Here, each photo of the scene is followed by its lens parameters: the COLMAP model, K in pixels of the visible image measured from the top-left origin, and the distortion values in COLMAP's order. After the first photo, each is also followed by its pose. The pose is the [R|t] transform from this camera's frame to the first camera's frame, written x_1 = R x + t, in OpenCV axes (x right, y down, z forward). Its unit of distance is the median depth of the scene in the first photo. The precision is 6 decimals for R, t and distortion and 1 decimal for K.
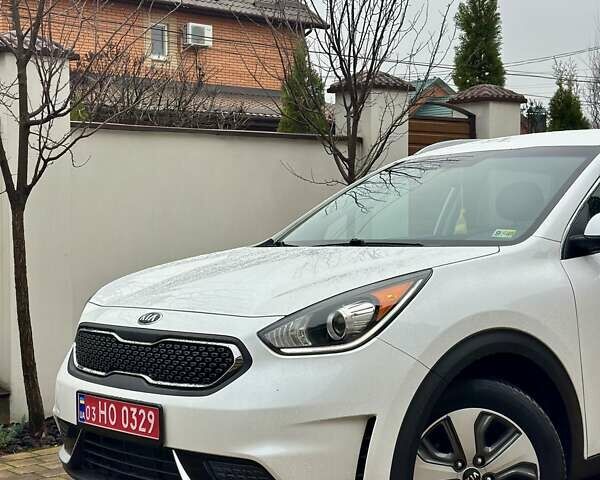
lens RADIAL K [[1110.3, 0, 292.1], [0, 1110.3, 237.0], [0, 0, 1]] dist [0.136700, 0.000000]
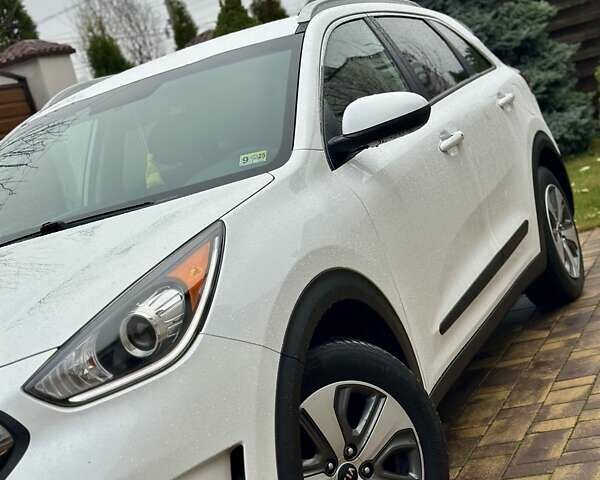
lens RADIAL K [[1110.3, 0, 298.5], [0, 1110.3, 230.7], [0, 0, 1]] dist [0.136700, 0.000000]
pose [[0.864580, -0.275734, 0.420085, -0.127477], [0.270784, 0.959887, 0.072745, -0.002521], [-0.423293, 0.050858, 0.904564, 0.328314]]
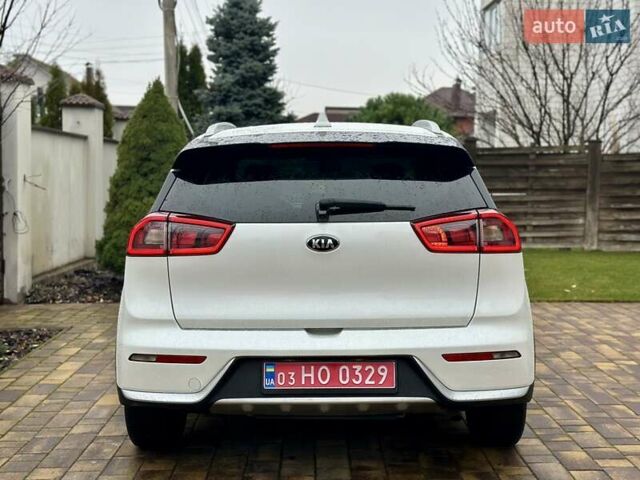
lens RADIAL K [[888.8, 0, 322.2], [0, 888.8, 247.5], [0, 0, 1]] dist [0.137069, 0.000000]
pose [[0.627204, -0.045424, 0.777529, -0.862748], [-0.001678, 0.998217, 0.059671, -0.024160], [-0.778853, -0.038731, 0.626010, 0.465093]]
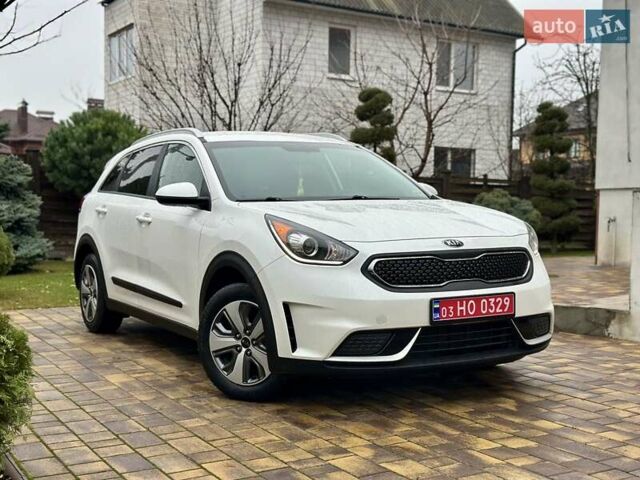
lens RADIAL K [[888.8, 0, 315.6], [0, 888.8, 237.6], [0, 0, 1]] dist [0.137069, 0.000000]
pose [[0.181859, -0.022955, 0.983057, -1.356839], [0.014373, 0.999683, 0.020685, 0.039129], [-0.983220, 0.010368, 0.182131, 0.986804]]
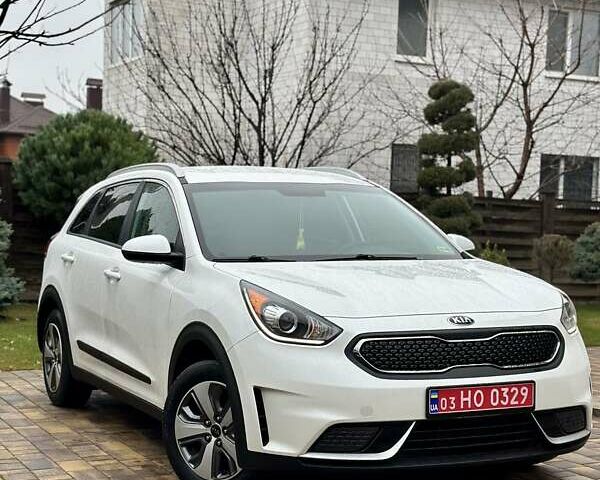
lens RADIAL K [[1229.0, 0, 292.0], [0, 1229.0, 262.7], [0, 0, 1]] dist [0.119060, 0.000000]
pose [[0.265600, -0.017466, 0.963925, -1.533107], [-0.002601, 0.999819, 0.018833, -0.016999], [-0.964080, -0.007509, 0.265507, 0.837317]]
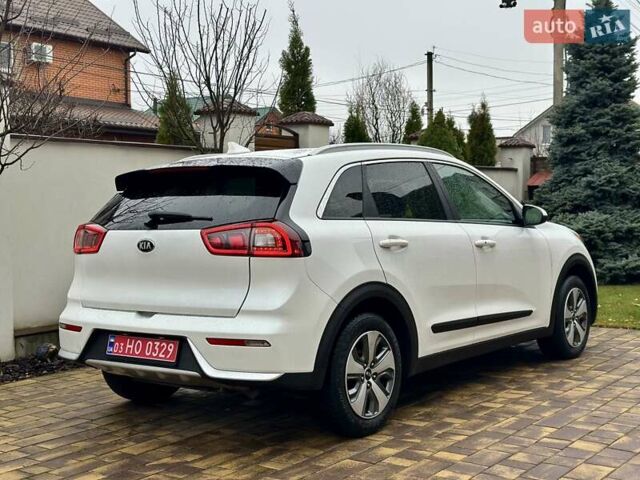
lens RADIAL K [[888.8, 0, 322.7], [0, 888.8, 241.6], [0, 0, 1]] dist [0.137069, 0.000000]
pose [[0.969381, -0.005939, 0.245488, -0.196941], [-0.000113, 0.999697, 0.024634, -0.008517], [-0.245560, -0.023907, 0.969086, -0.192262]]
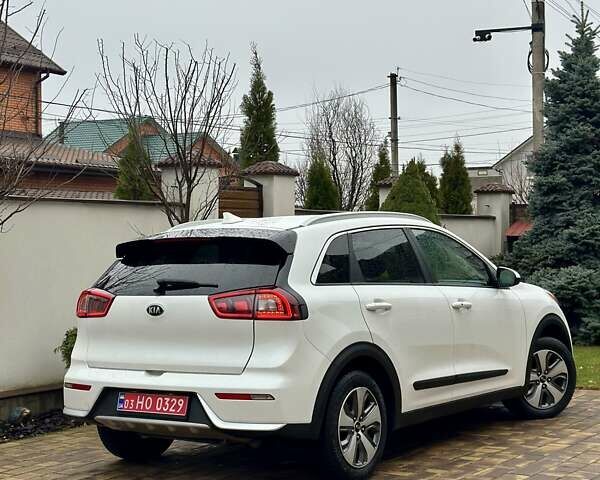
lens RADIAL K [[1113.9, 0, 304.1], [0, 1113.9, 244.9], [0, 0, 1]] dist [0.141560, 0.000000]
pose [[0.958383, 0.003794, 0.285460, -0.396721], [0.001772, 0.999813, -0.019237, -0.037918], [-0.285479, 0.018942, 0.958198, -0.621917]]
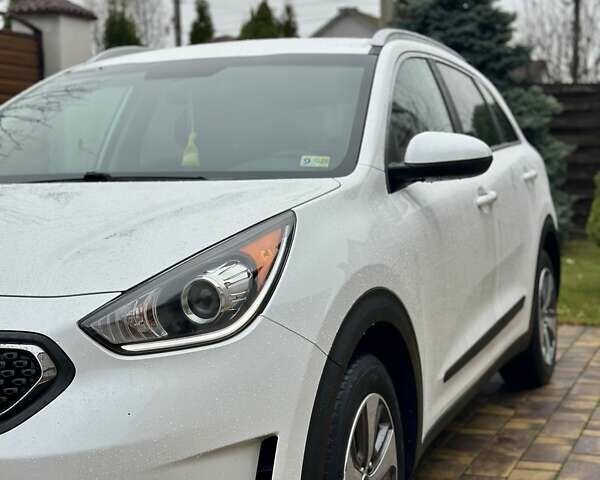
lens RADIAL K [[1110.3, 0, 298.1], [0, 1110.3, 250.0], [0, 0, 1]] dist [0.136700, 0.000000]
pose [[0.878894, -0.044059, 0.474978, -0.196645], [0.014082, 0.997688, 0.066487, 0.007229], [-0.476810, -0.051746, 0.877482, 0.376875]]
